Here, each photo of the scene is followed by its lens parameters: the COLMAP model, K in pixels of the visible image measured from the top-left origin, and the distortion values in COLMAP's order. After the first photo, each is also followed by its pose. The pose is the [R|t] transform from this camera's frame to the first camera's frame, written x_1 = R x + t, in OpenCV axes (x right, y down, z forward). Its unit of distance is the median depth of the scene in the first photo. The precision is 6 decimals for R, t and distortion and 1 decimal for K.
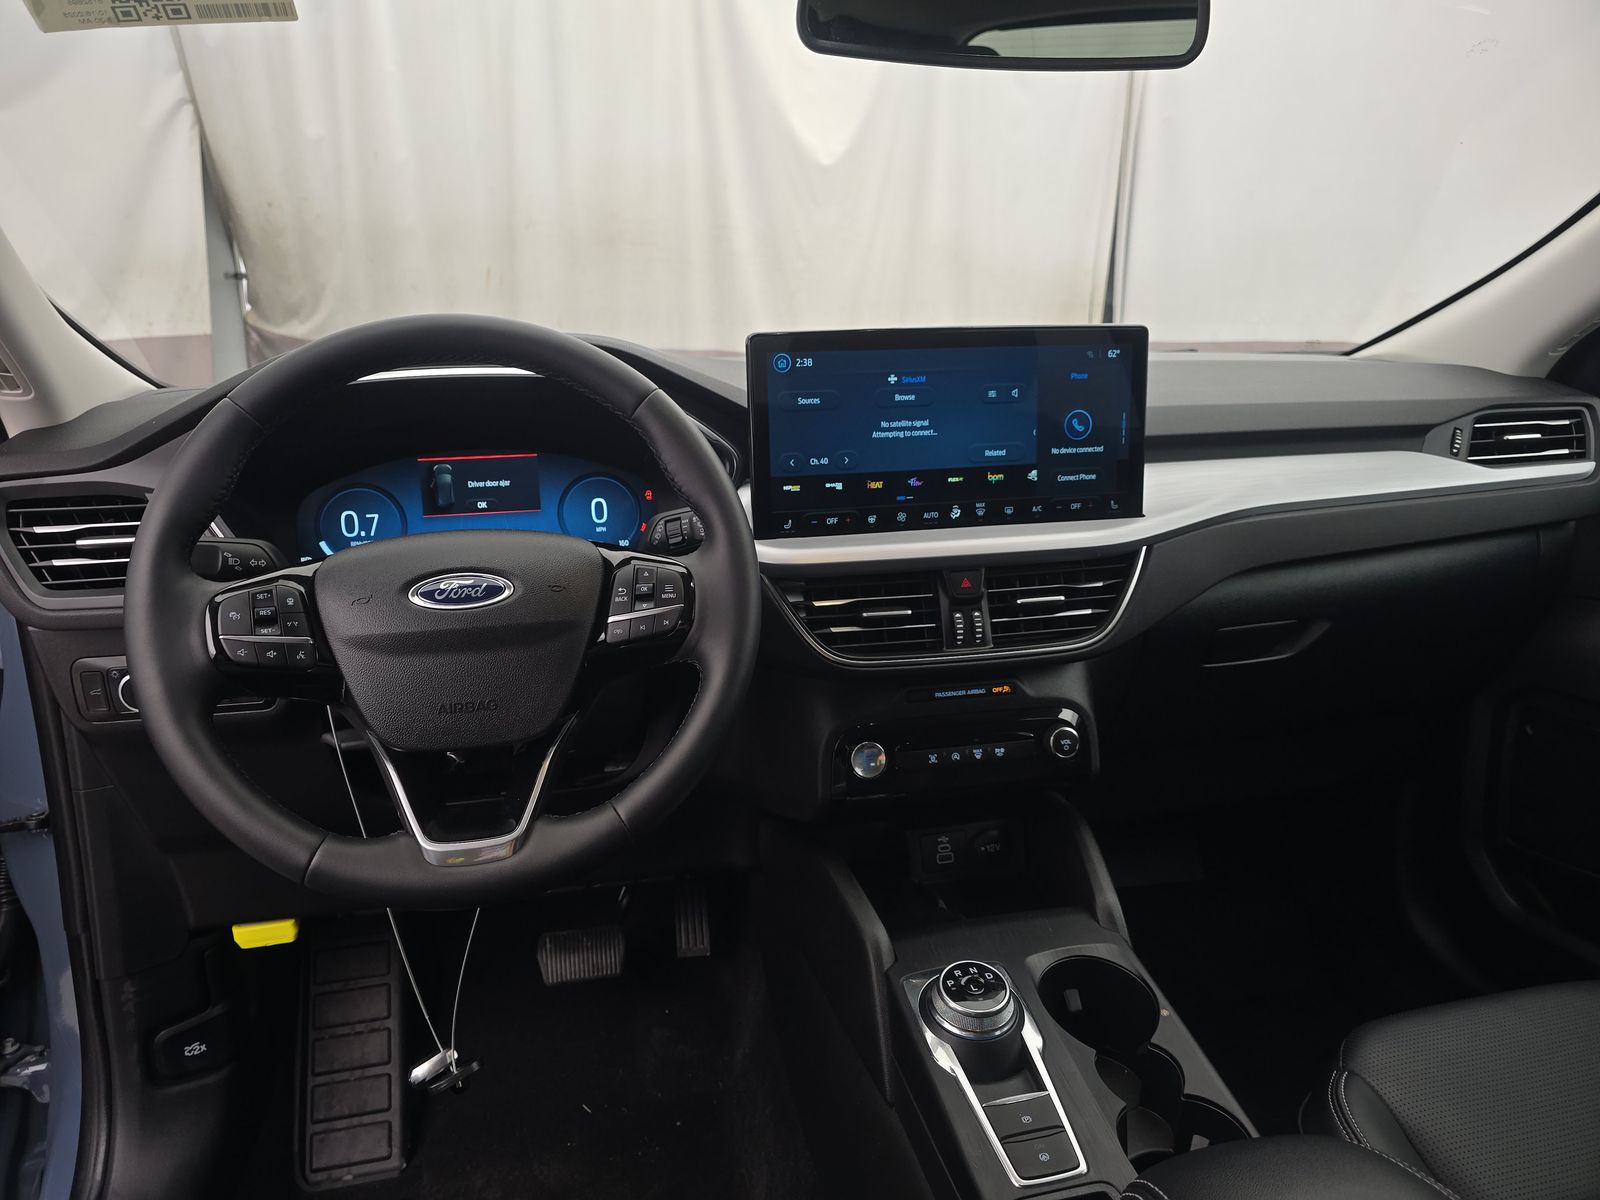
lens RADIAL K [[1075.1, 0, 800.0], [0, 1075.1, 600.0], [0, 0, 1]] dist [0.065370, -0.063975]
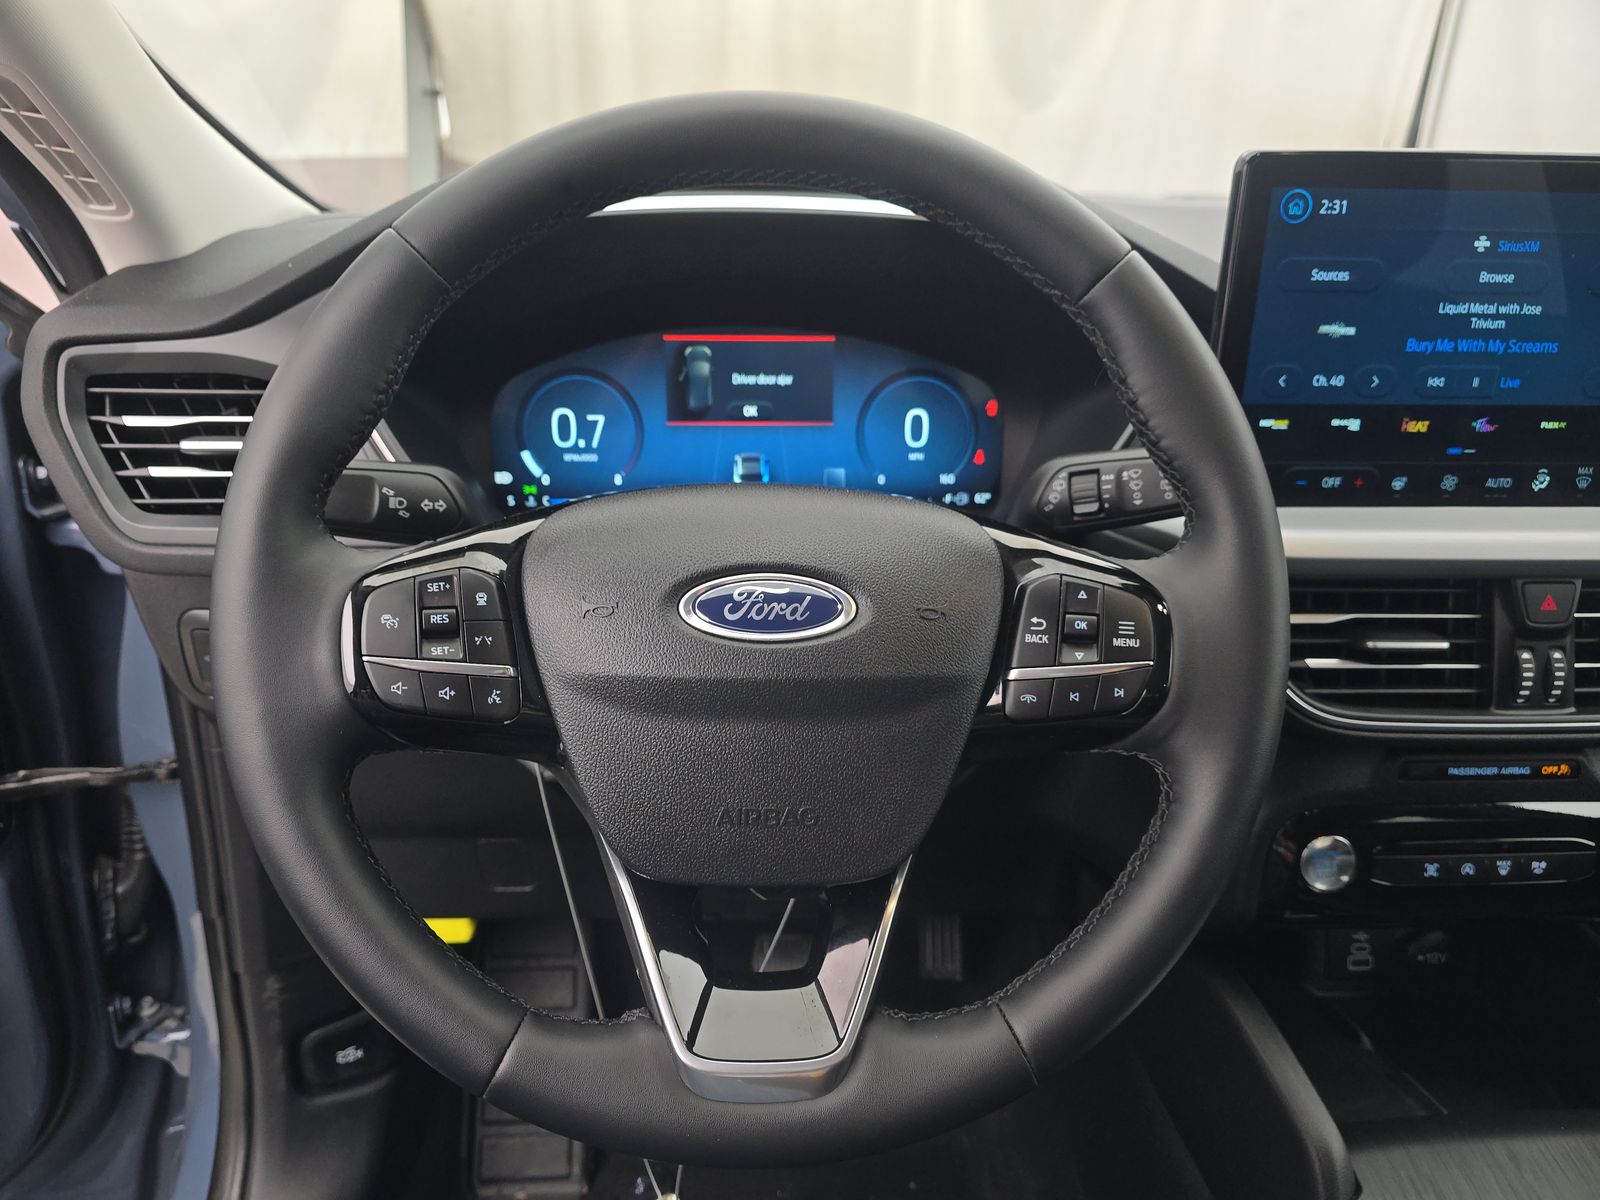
lens RADIAL K [[1083.0, 0, 805.1], [0, 1083.0, 595.9], [0, 0, 1]] dist [0.071754, -0.098835]
pose [[0.986380, 0.090669, -0.137234, -0.173285], [-0.073210, 0.989156, 0.127320, -0.068998], [0.147290, -0.115539, 0.982322, 0.360570]]
